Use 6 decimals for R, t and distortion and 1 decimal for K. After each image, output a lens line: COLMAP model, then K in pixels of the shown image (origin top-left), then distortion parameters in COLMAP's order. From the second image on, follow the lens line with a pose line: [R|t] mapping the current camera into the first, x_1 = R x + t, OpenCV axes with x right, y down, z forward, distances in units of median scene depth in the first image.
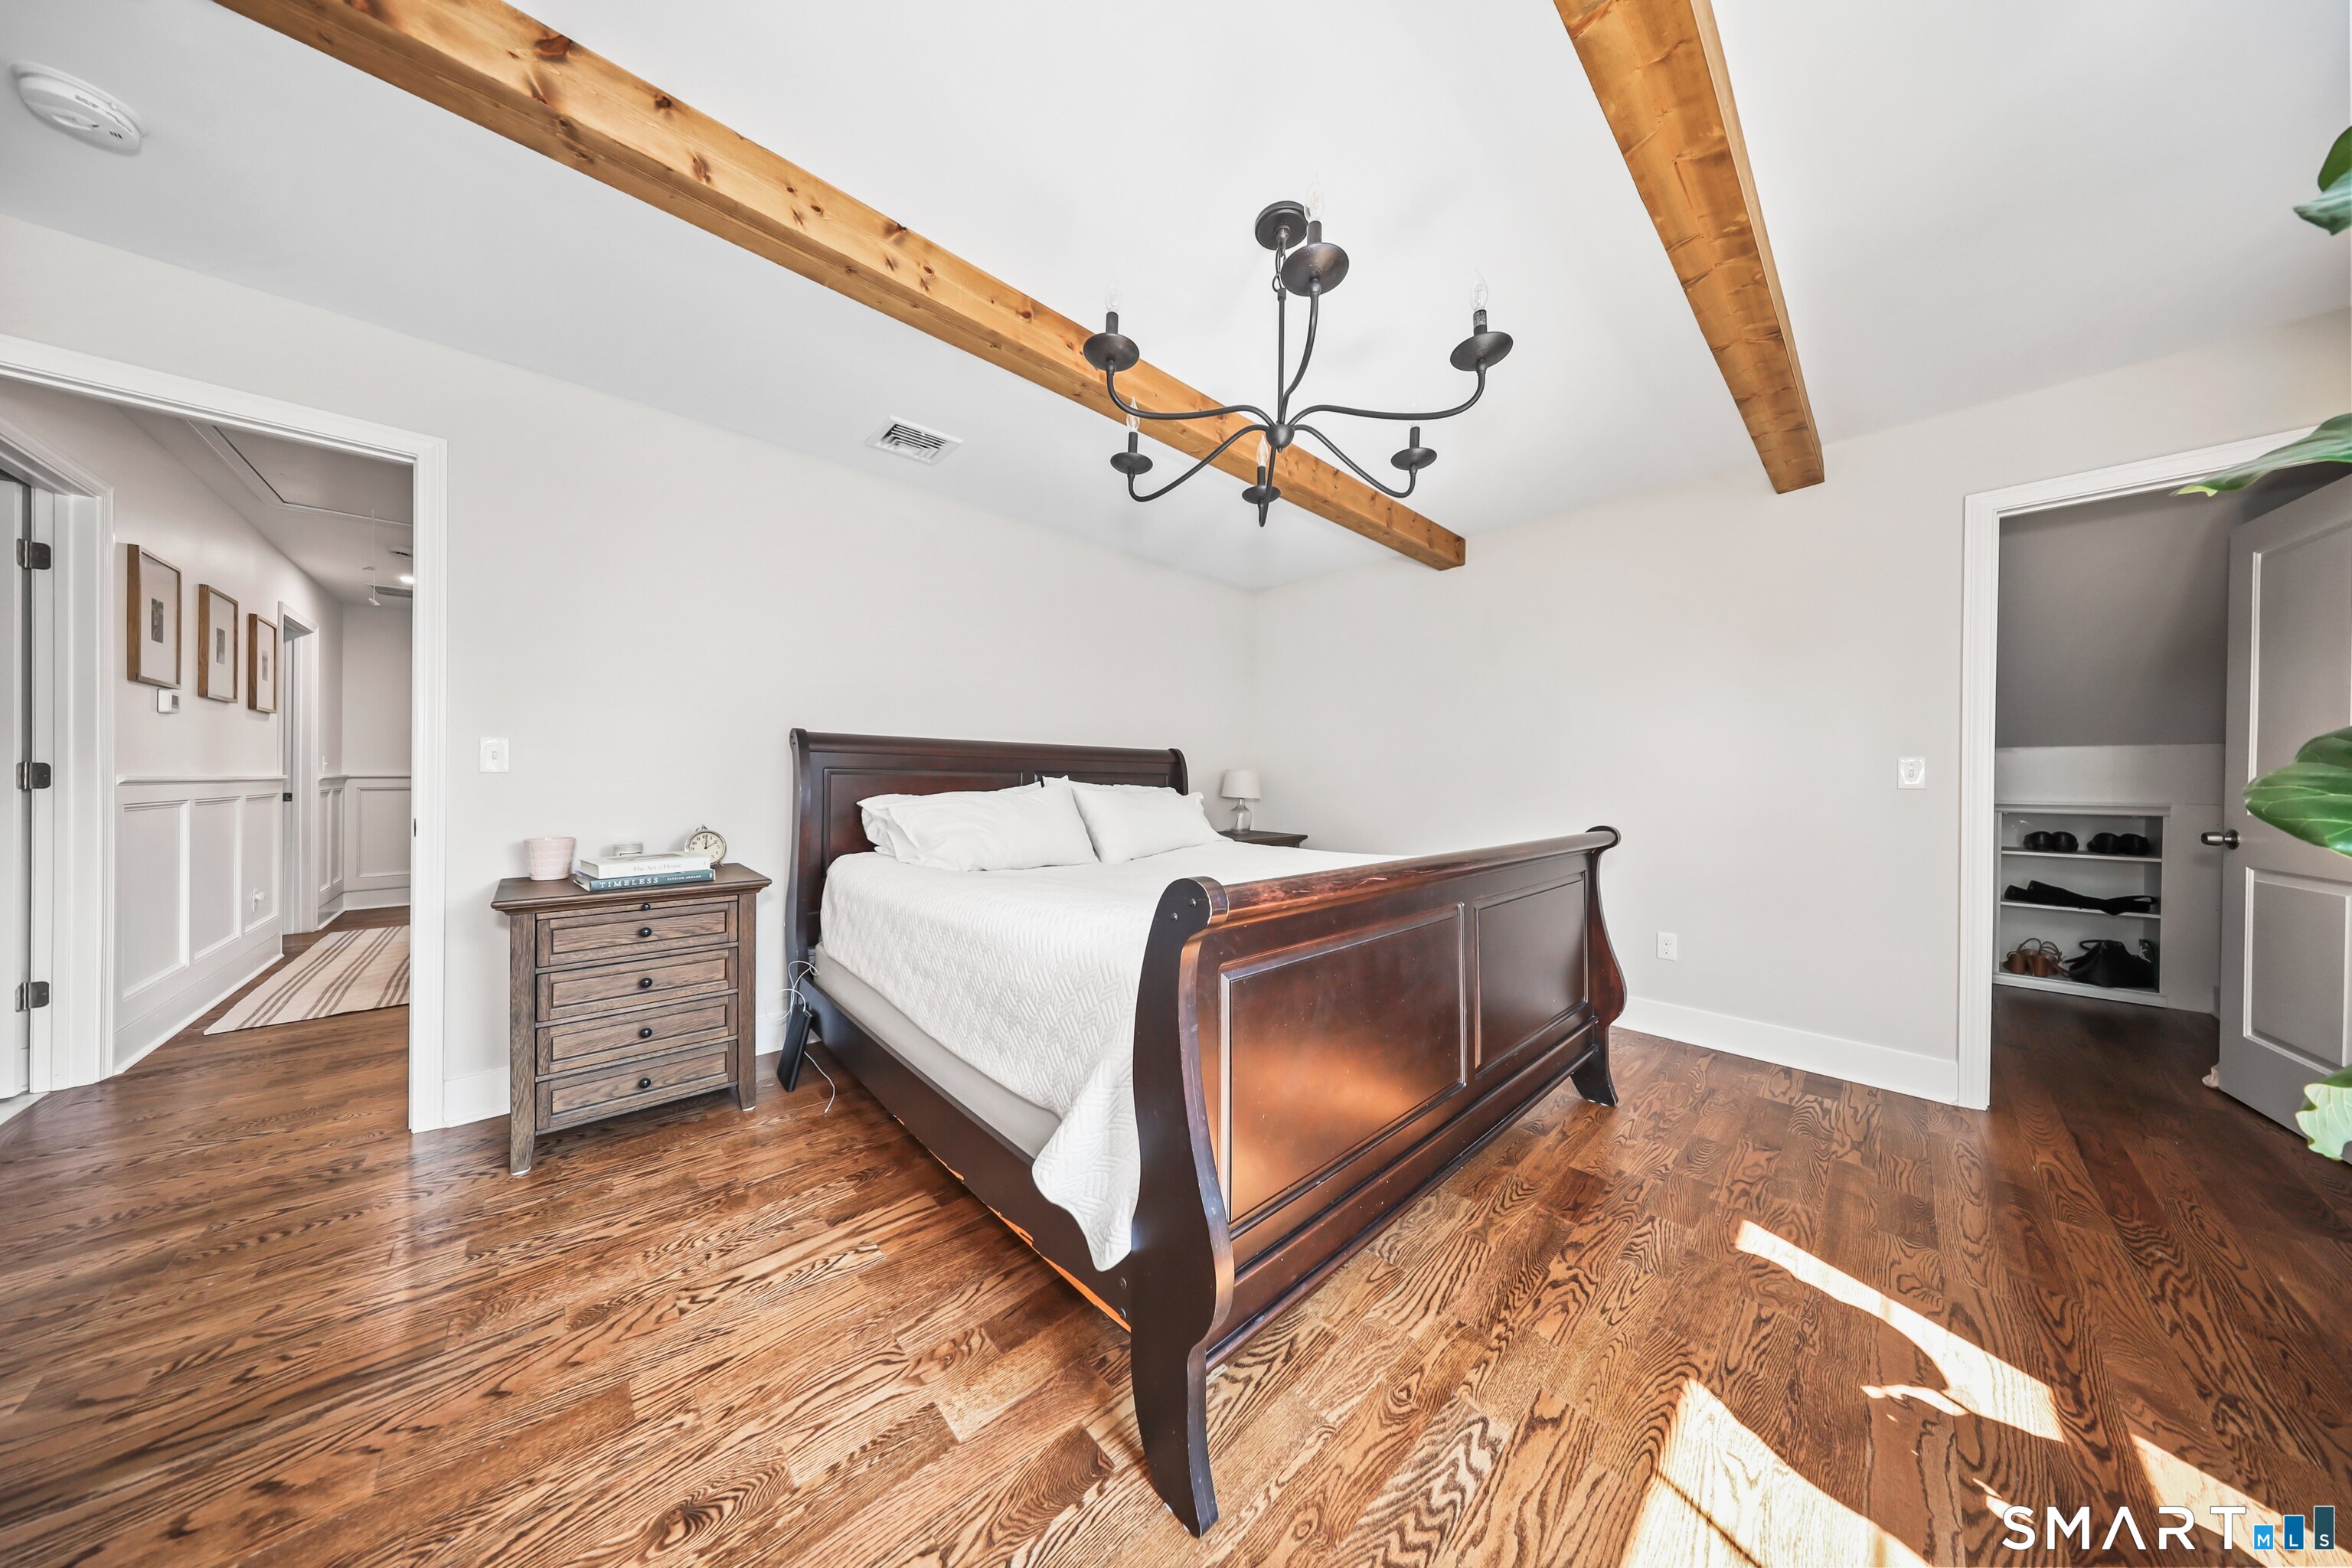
lens RADIAL K [[694.4, 0, 1175.7], [0, 694.4, 779.9], [0, 0, 1]] dist [0.000896, 0.000071]
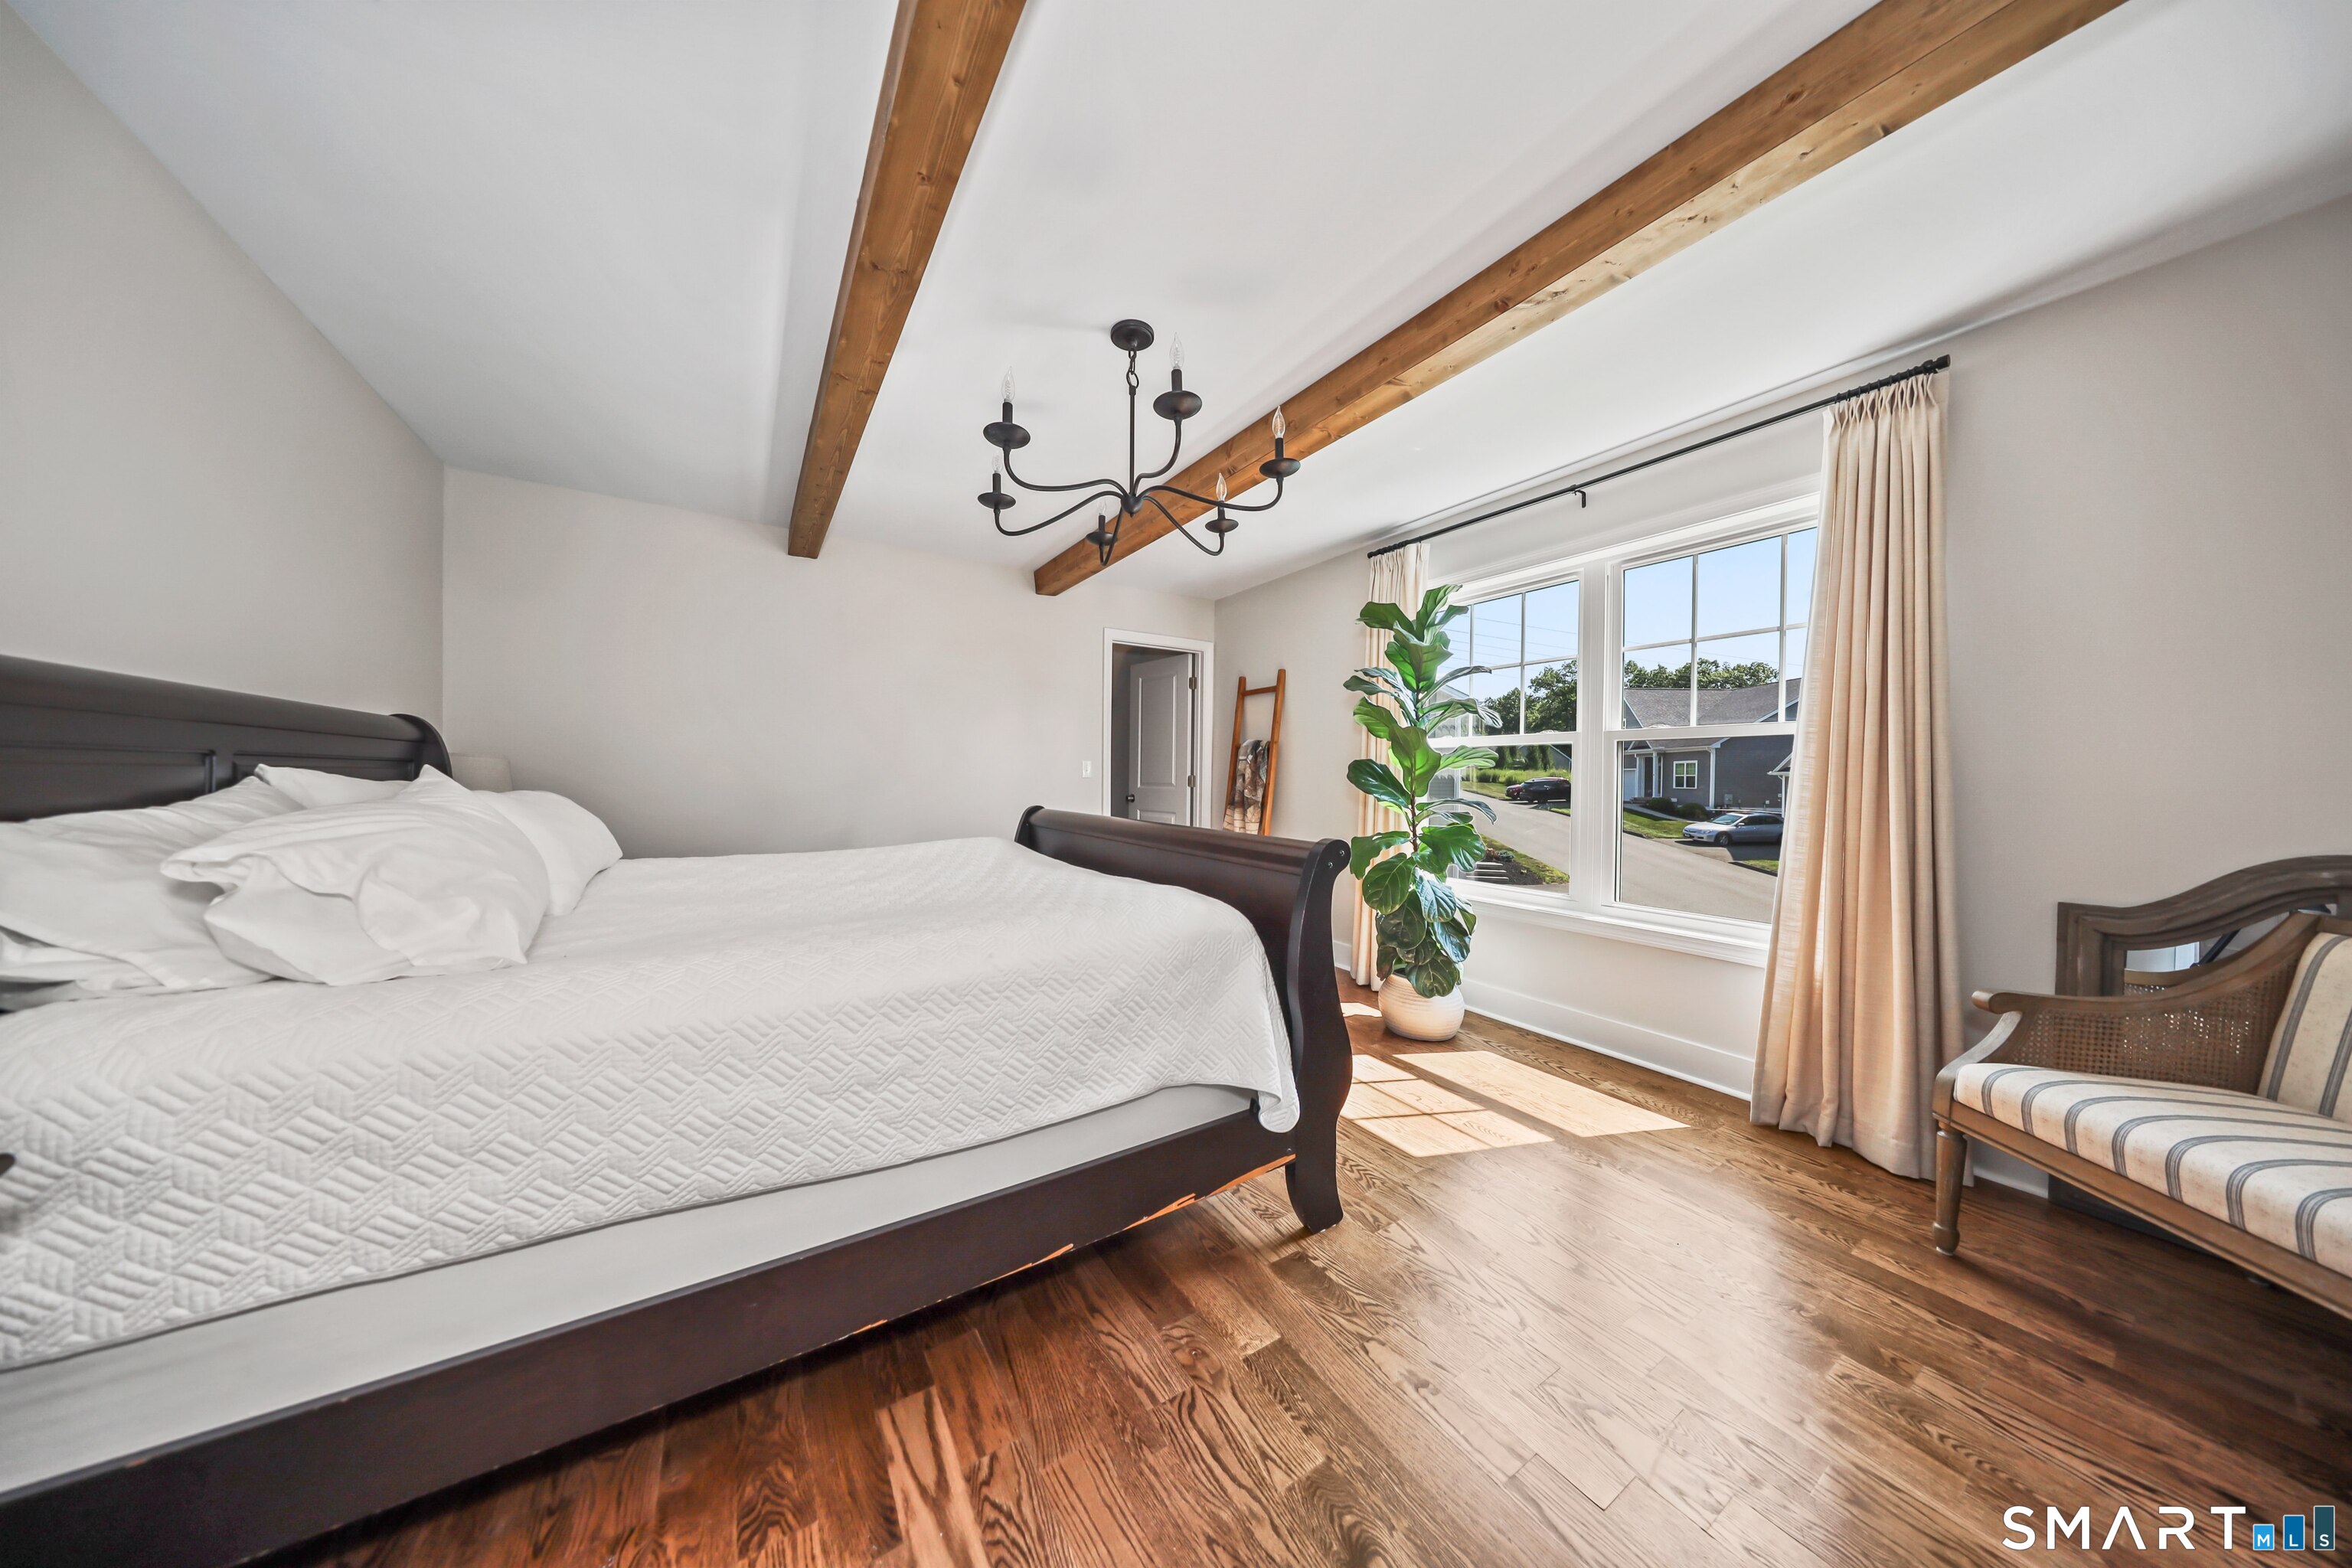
lens RADIAL K [[674.3, 0, 1175.4], [0, 674.3, 784.5], [0, 0, 1]] dist [-0.001042, -0.000012]
pose [[0.172401, -0.014645, 0.984918, -1.351227], [-0.010318, 0.999808, 0.016672, -0.011227], [-0.984973, -0.013037, 0.172217, 0.914081]]
